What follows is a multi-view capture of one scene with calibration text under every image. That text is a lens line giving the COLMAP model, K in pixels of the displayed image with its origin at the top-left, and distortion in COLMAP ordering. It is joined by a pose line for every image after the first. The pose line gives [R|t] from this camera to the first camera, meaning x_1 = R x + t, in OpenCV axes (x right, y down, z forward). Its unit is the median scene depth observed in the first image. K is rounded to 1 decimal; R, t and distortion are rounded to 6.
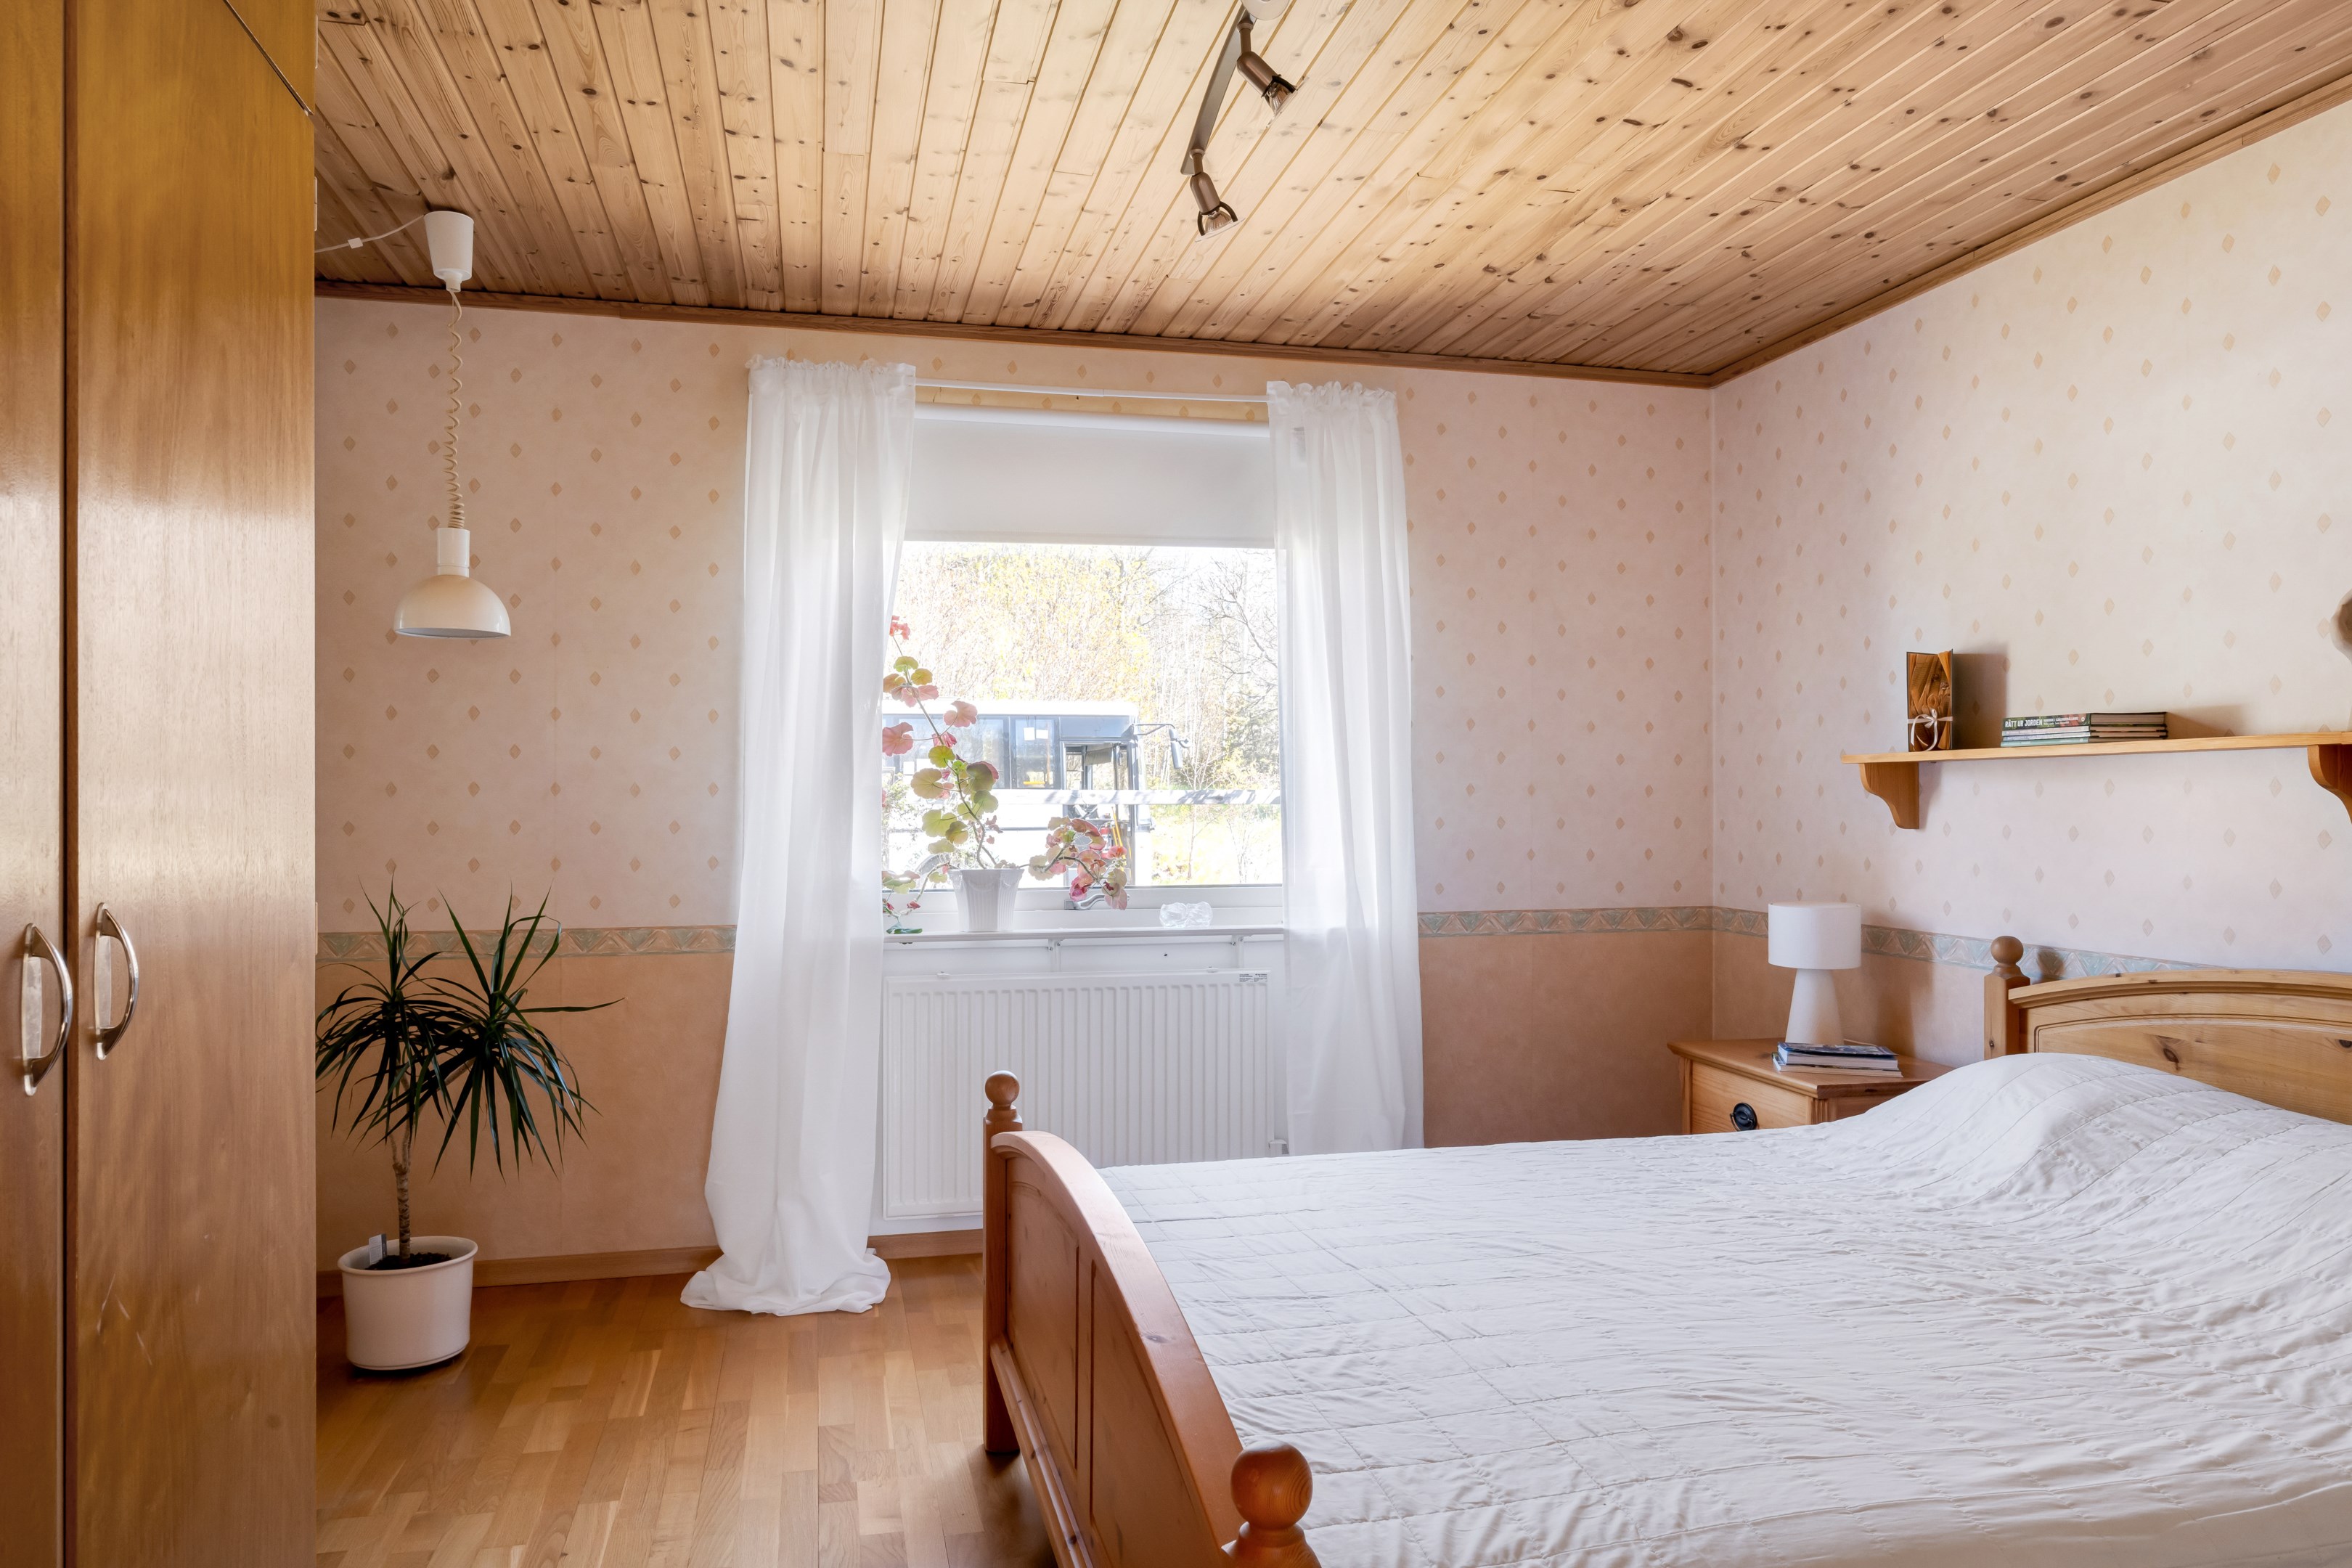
lens RADIAL K [[1560.1, 0, 1178.8], [0, 1560.1, 802.8], [0, 0, 1]] dist [-0.006703, 0.003243]
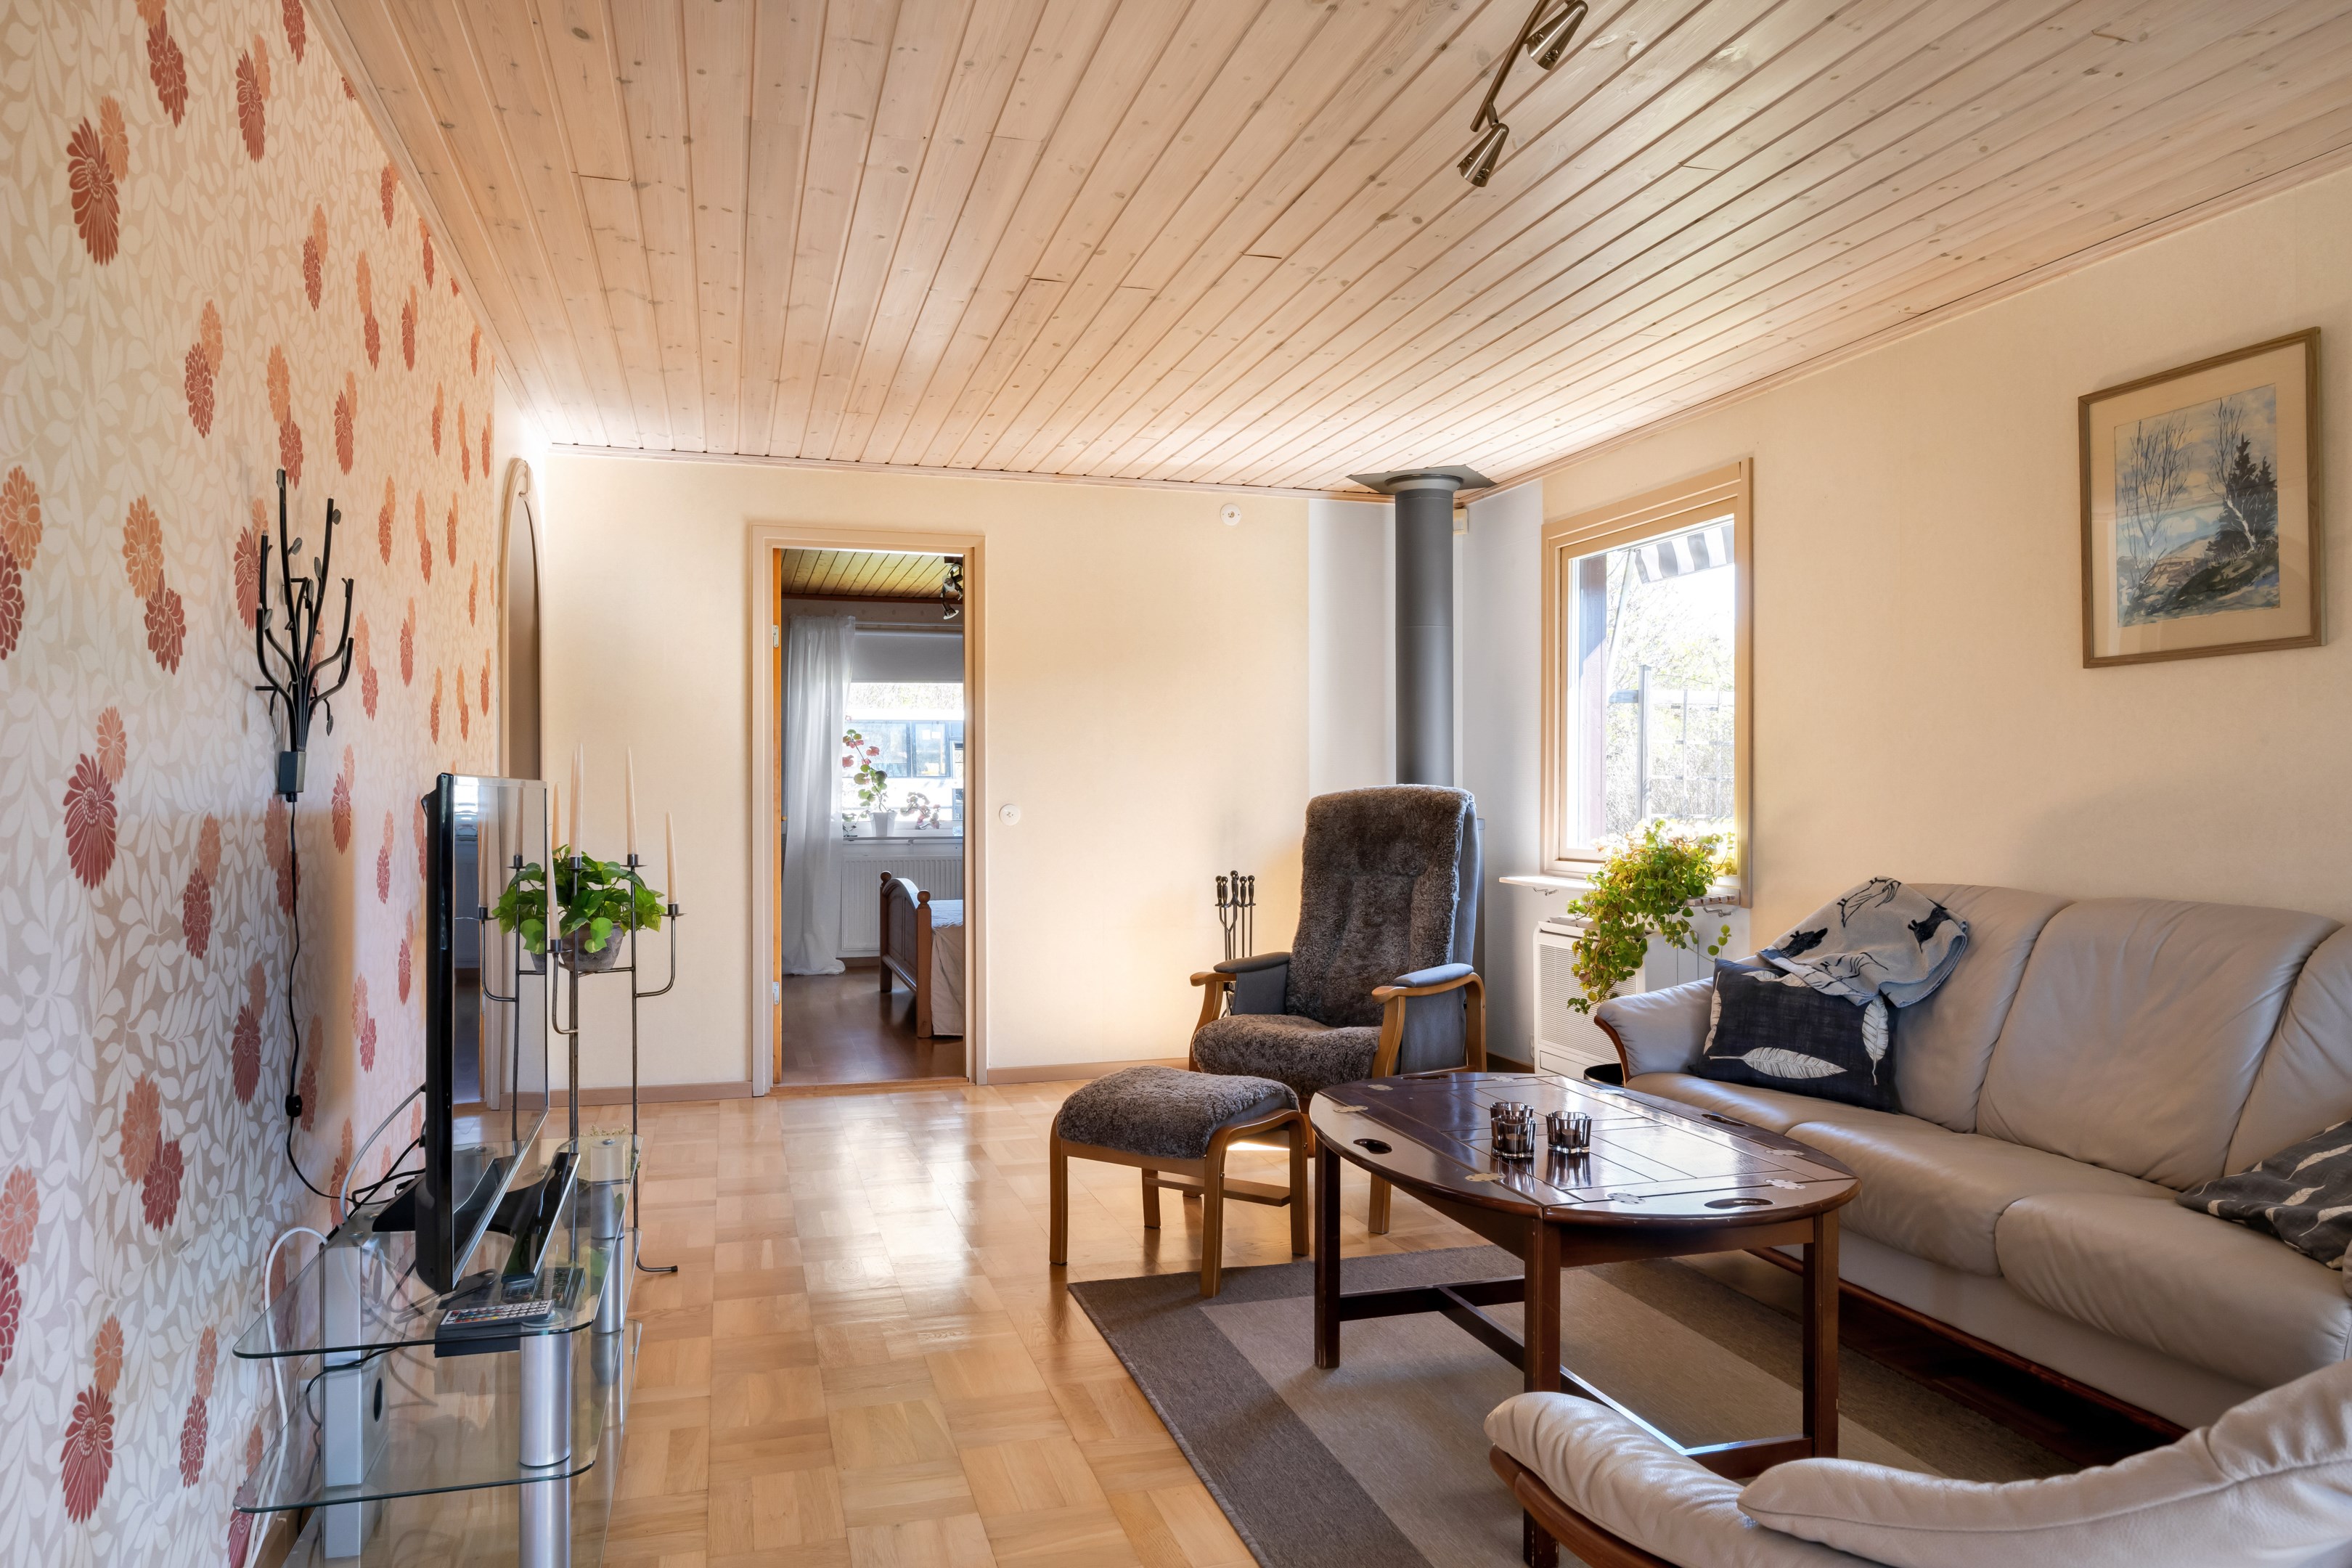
lens RADIAL K [[1560.1, 0, 1182.1], [0, 1560.1, 790.0], [0, 0, 1]] dist [-0.006703, 0.003243]
pose [[0.998337, 0.002944, 0.057574, 0.086355], [-0.002958, 0.999996, 0.000151, 0.001617], [-0.057573, -0.000321, 0.998341, -0.623269]]
